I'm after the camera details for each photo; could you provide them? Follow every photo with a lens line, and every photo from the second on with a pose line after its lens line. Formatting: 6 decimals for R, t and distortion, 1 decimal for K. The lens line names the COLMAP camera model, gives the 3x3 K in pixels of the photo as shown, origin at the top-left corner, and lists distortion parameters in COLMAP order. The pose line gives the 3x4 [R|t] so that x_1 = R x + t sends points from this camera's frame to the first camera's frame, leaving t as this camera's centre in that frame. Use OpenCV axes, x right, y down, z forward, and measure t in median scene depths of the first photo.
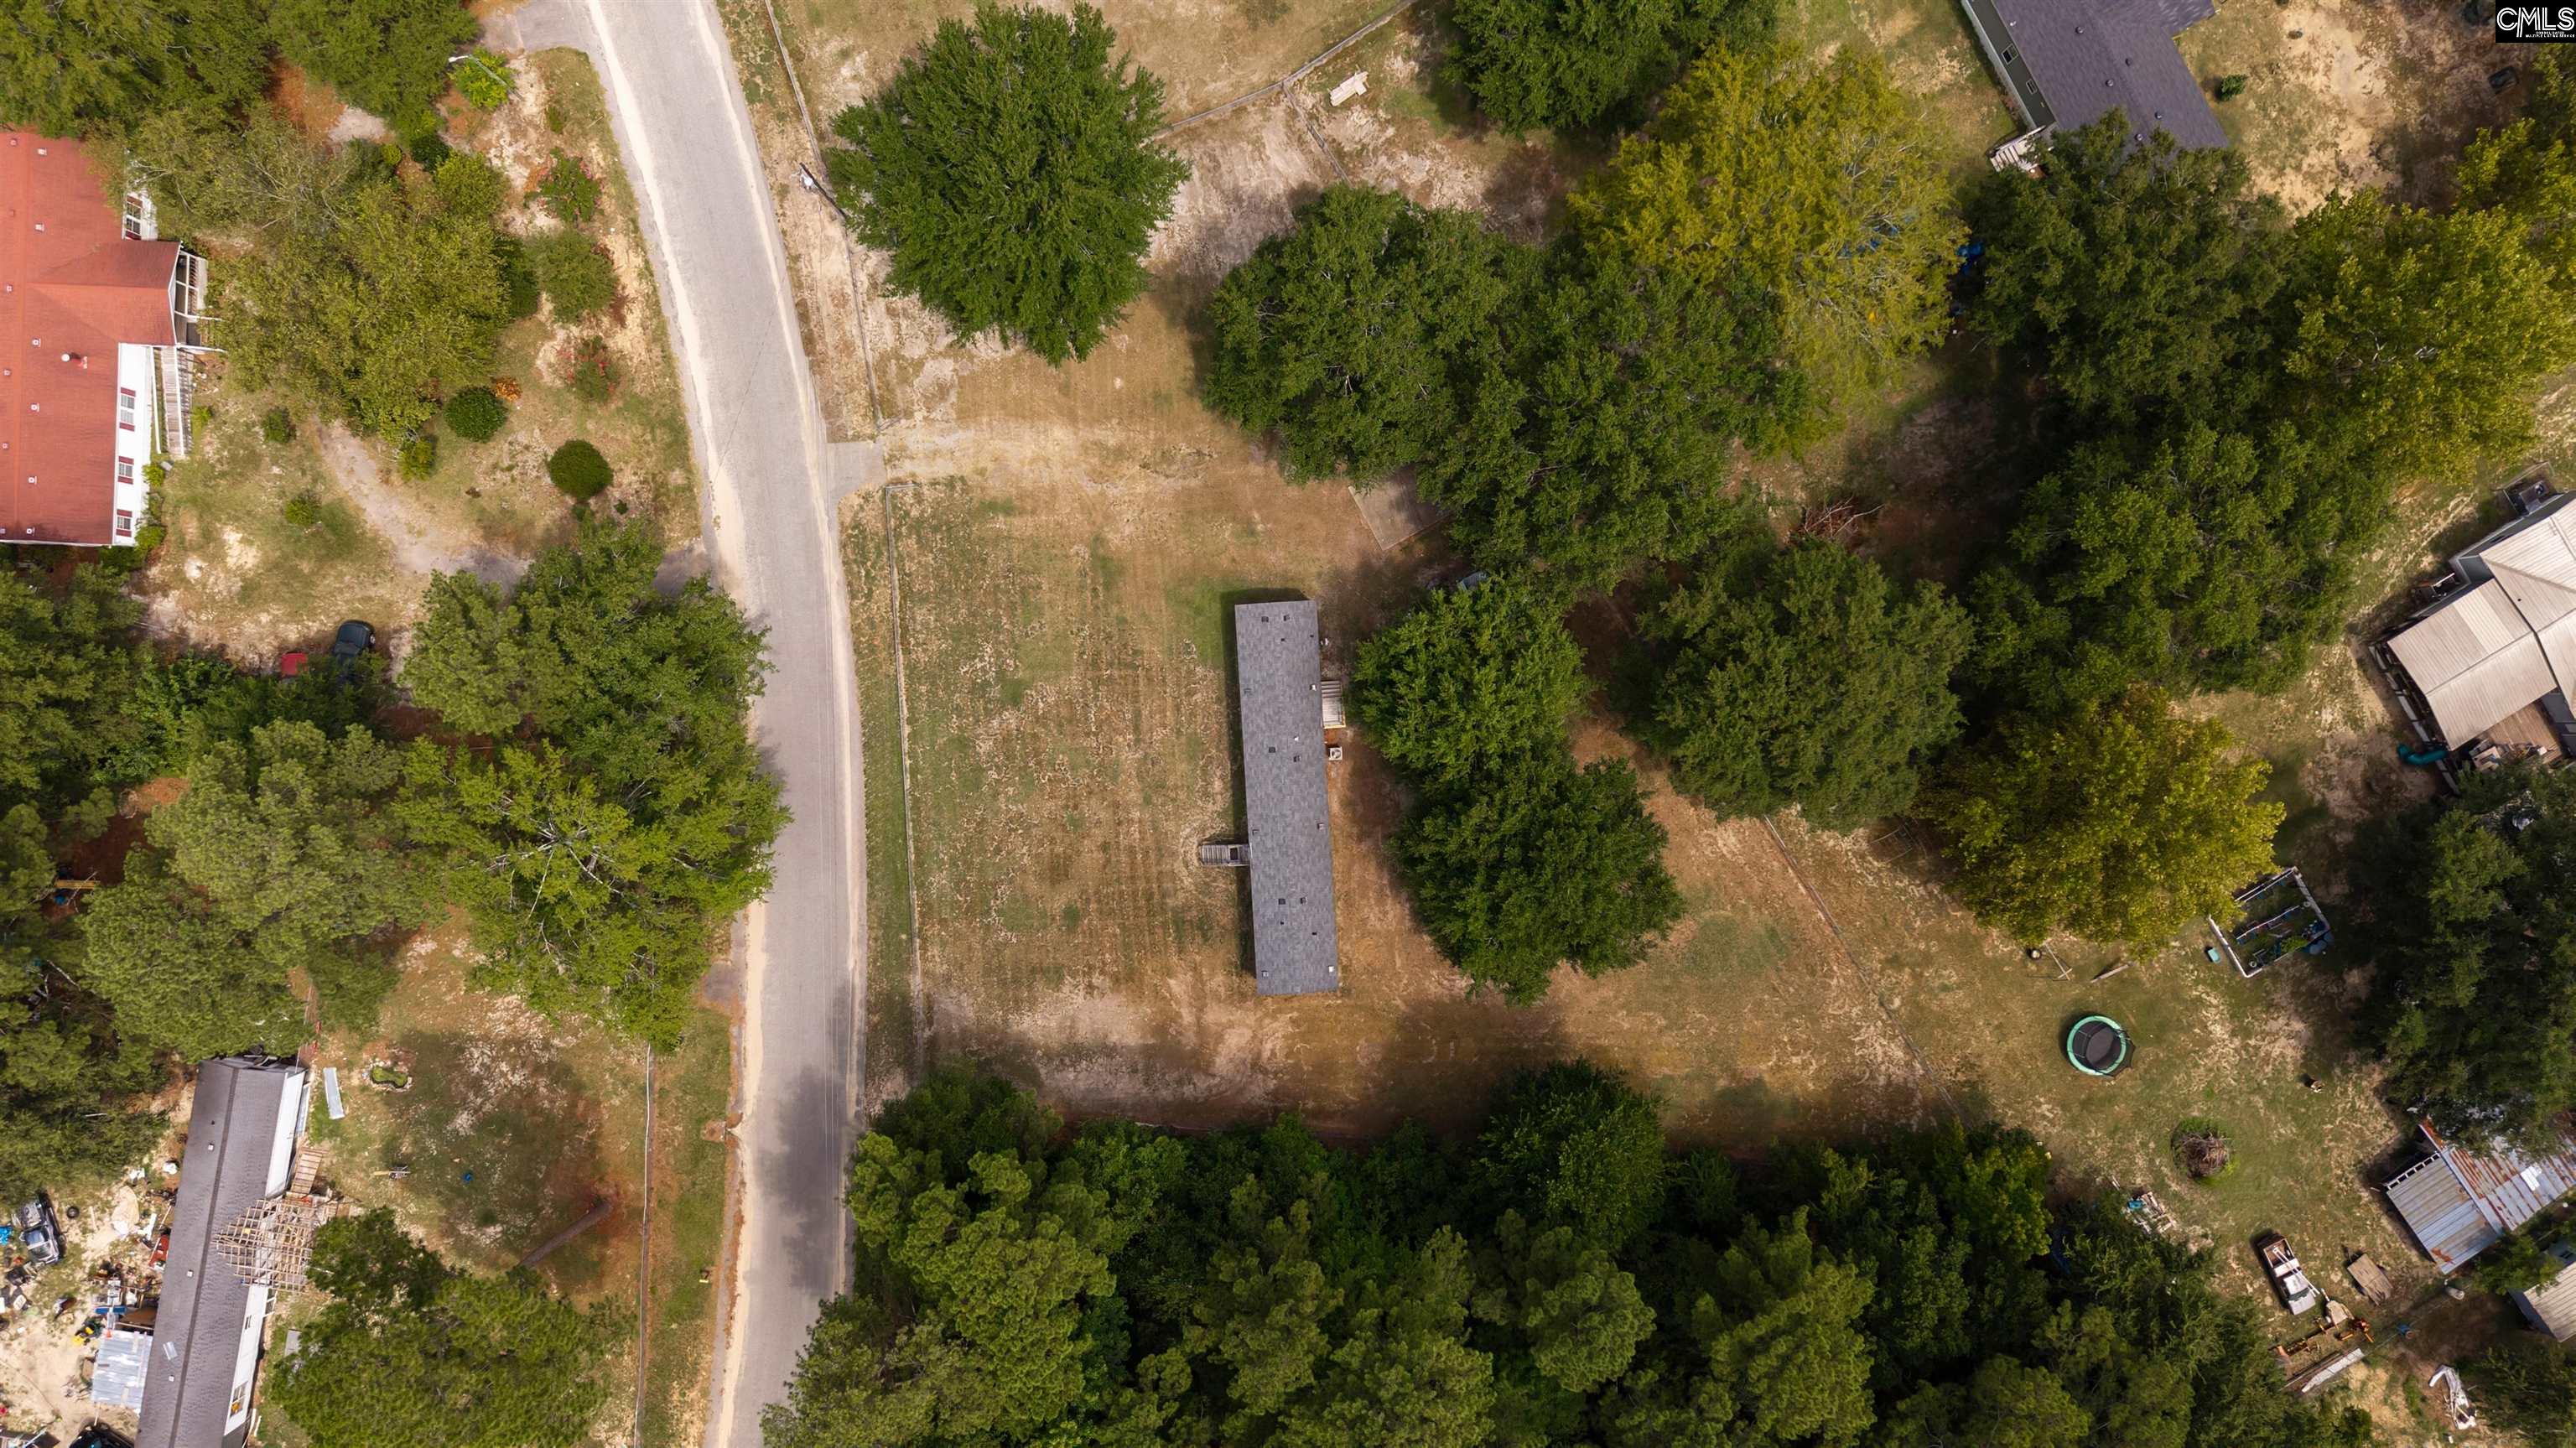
lens RADIAL K [[1717.7, 0, 1288.0], [0, 1717.7, 723.7], [0, 0, 1]] dist [0.021341, -0.022142]
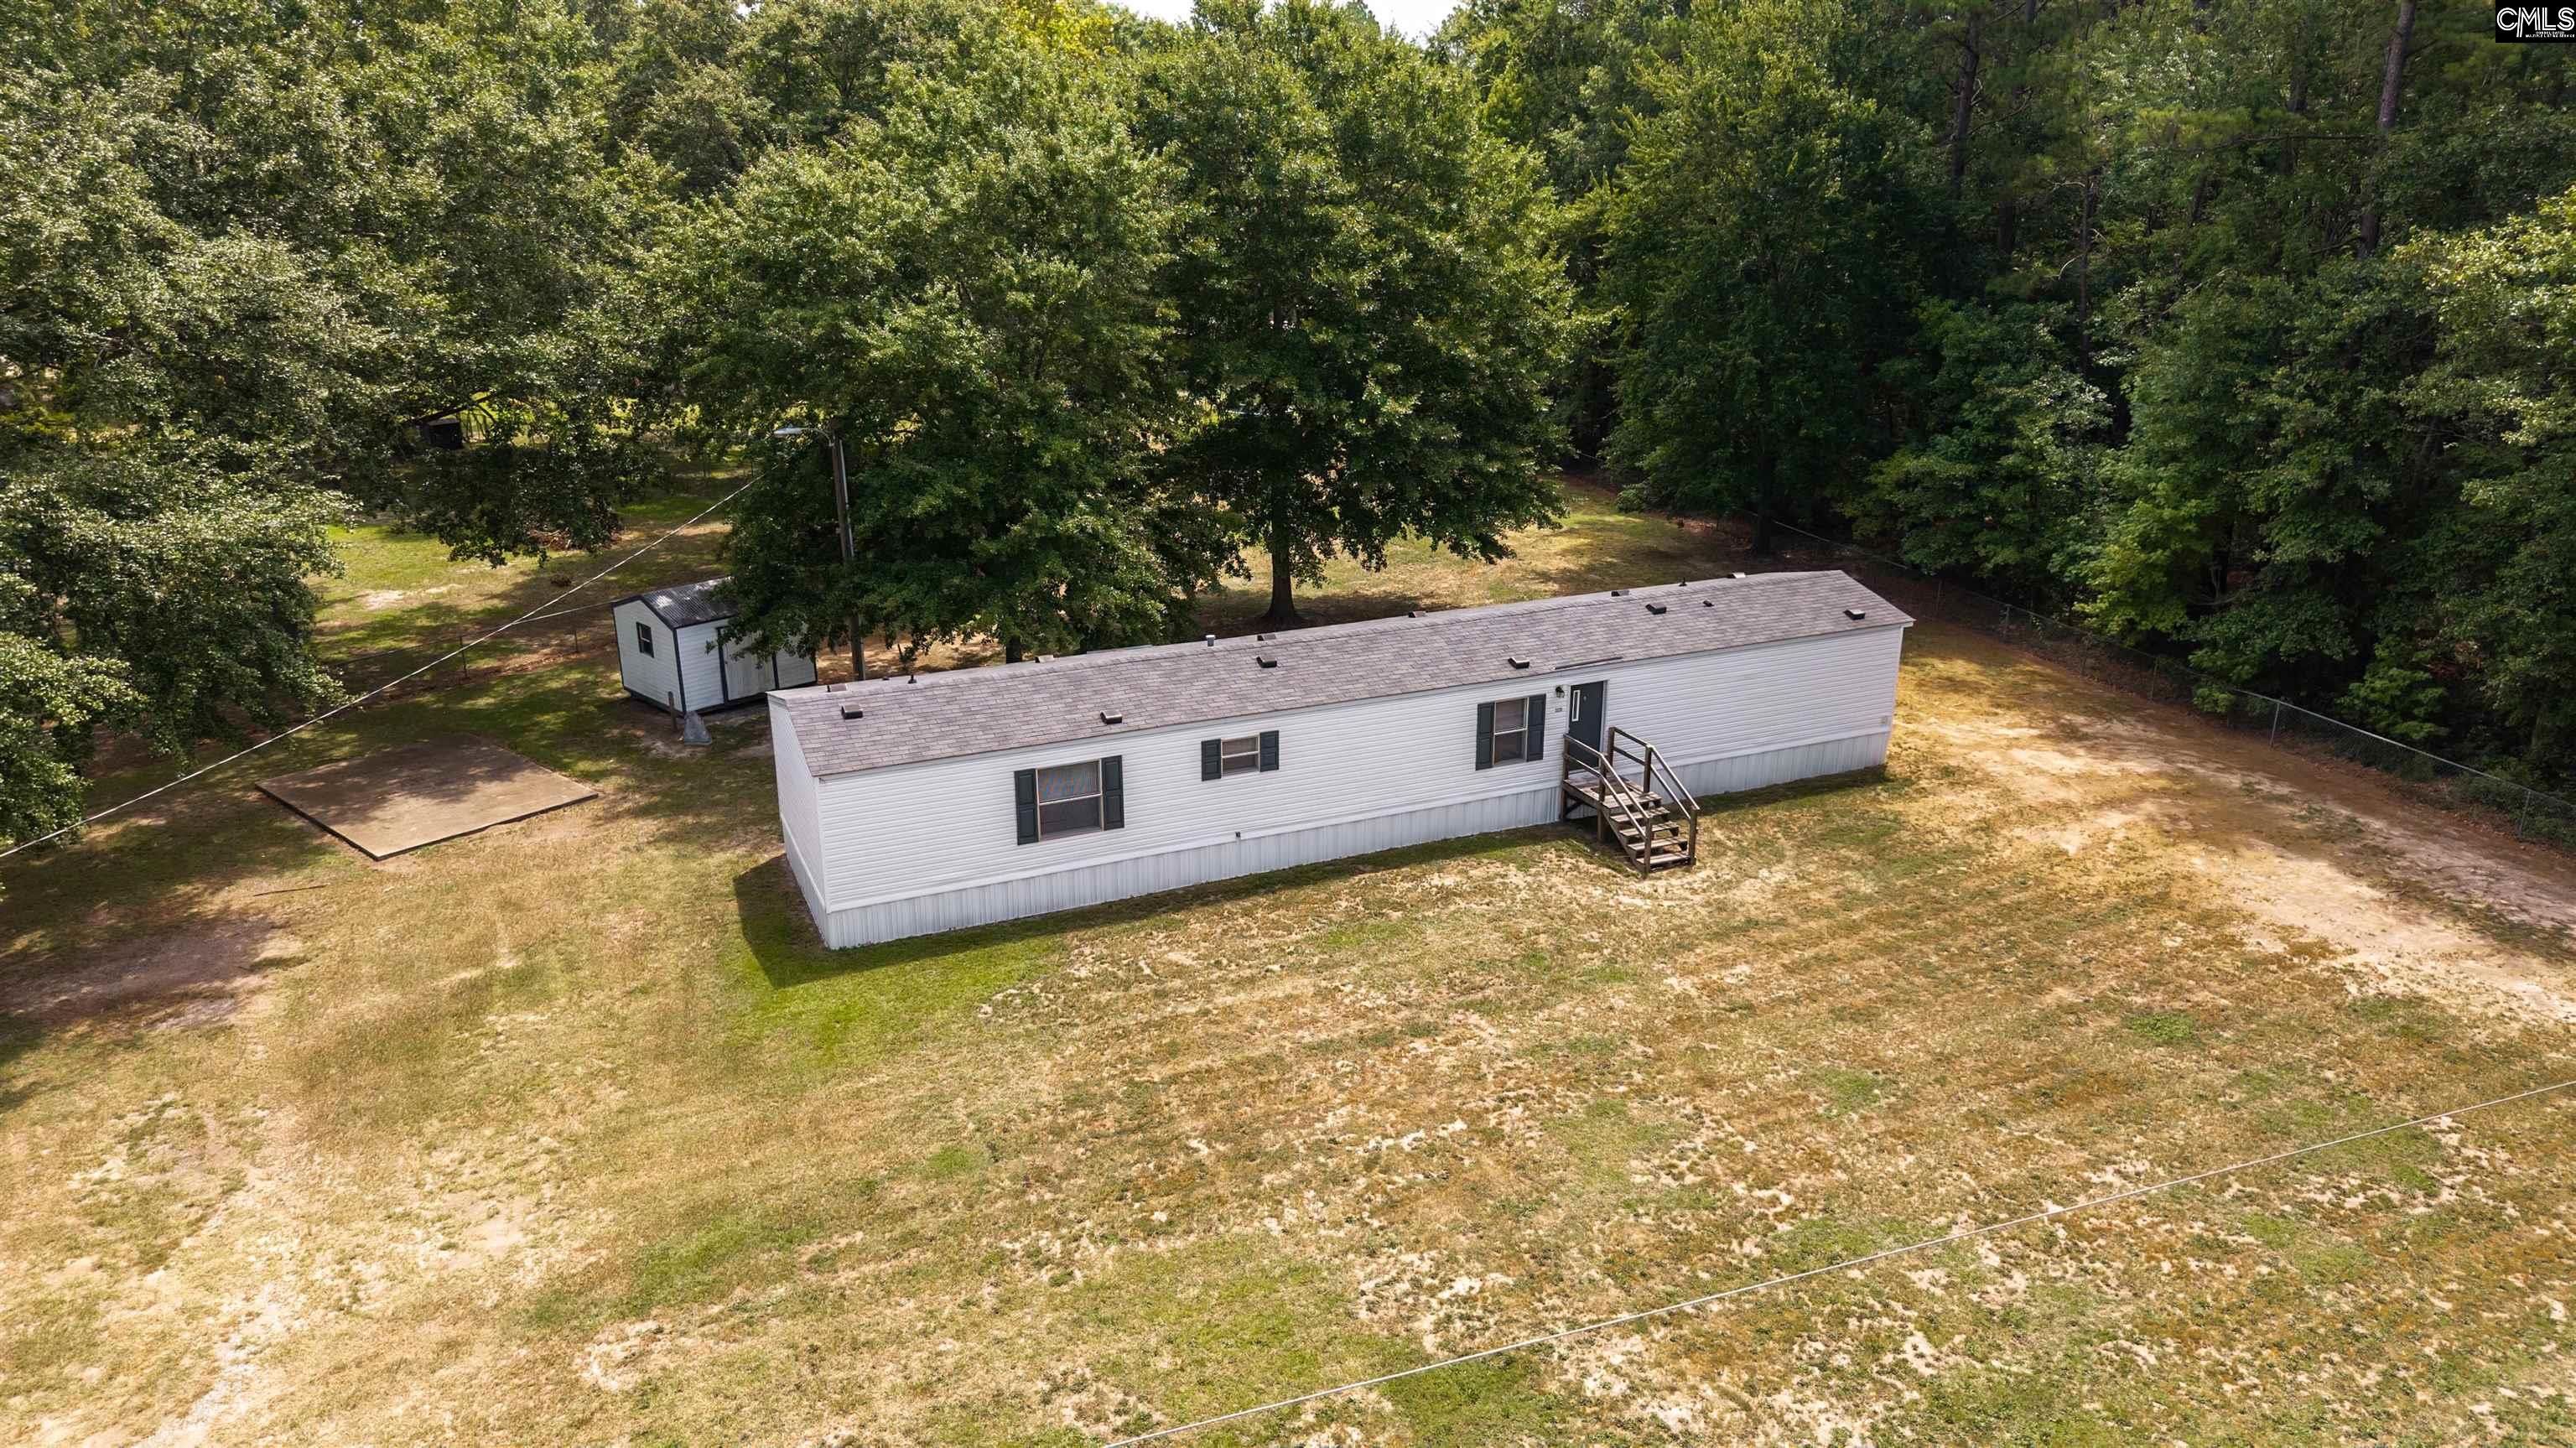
lens RADIAL K [[1717.7, 0, 1292.5], [0, 1717.7, 719.5], [0, 0, 1]] dist [0.021341, -0.022142]
pose [[-0.358000, -0.330509, 0.873269, -0.284909], [0.933295, -0.098385, 0.345371, -0.089520], [-0.028232, 0.938661, 0.343685, 0.872101]]
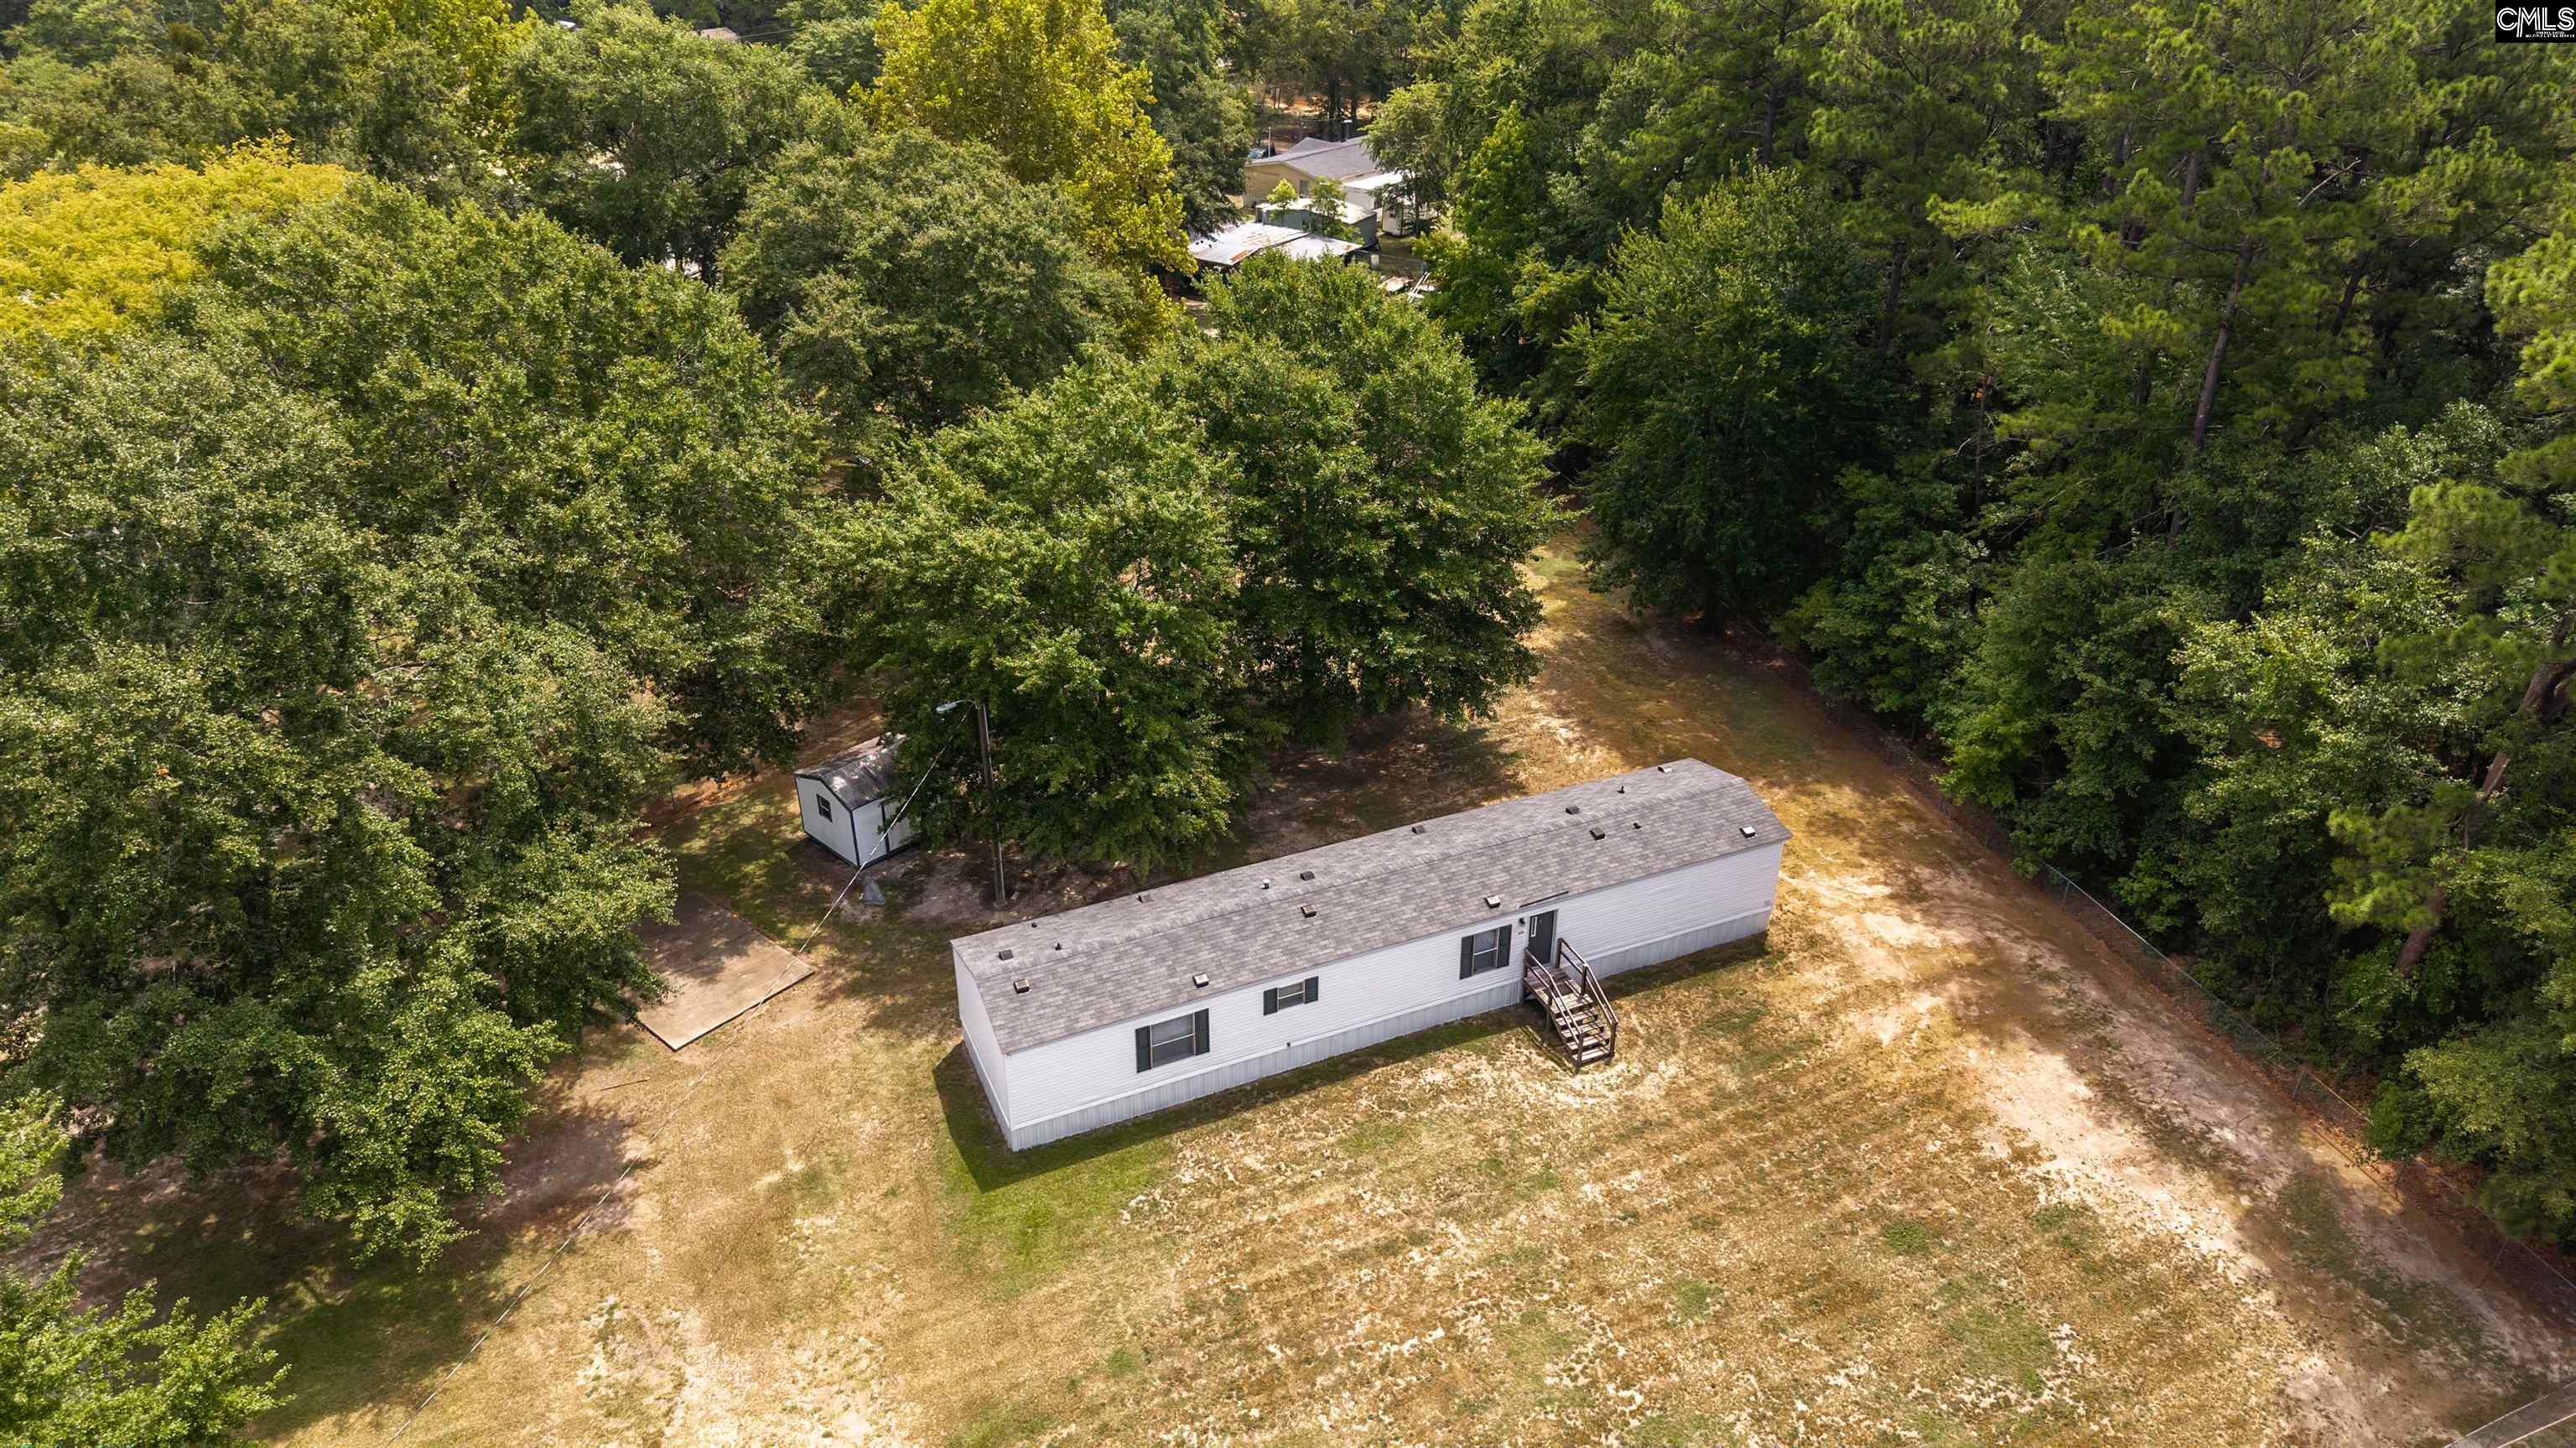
lens RADIAL K [[1717.7, 0, 1293.2], [0, 1717.7, 717.5], [0, 0, 1]] dist [0.021341, -0.022142]
pose [[-0.356745, -0.486715, 0.797397, -0.324866], [0.933689, -0.157480, 0.321598, -0.119324], [-0.030953, 0.859249, 0.510621, 0.708534]]
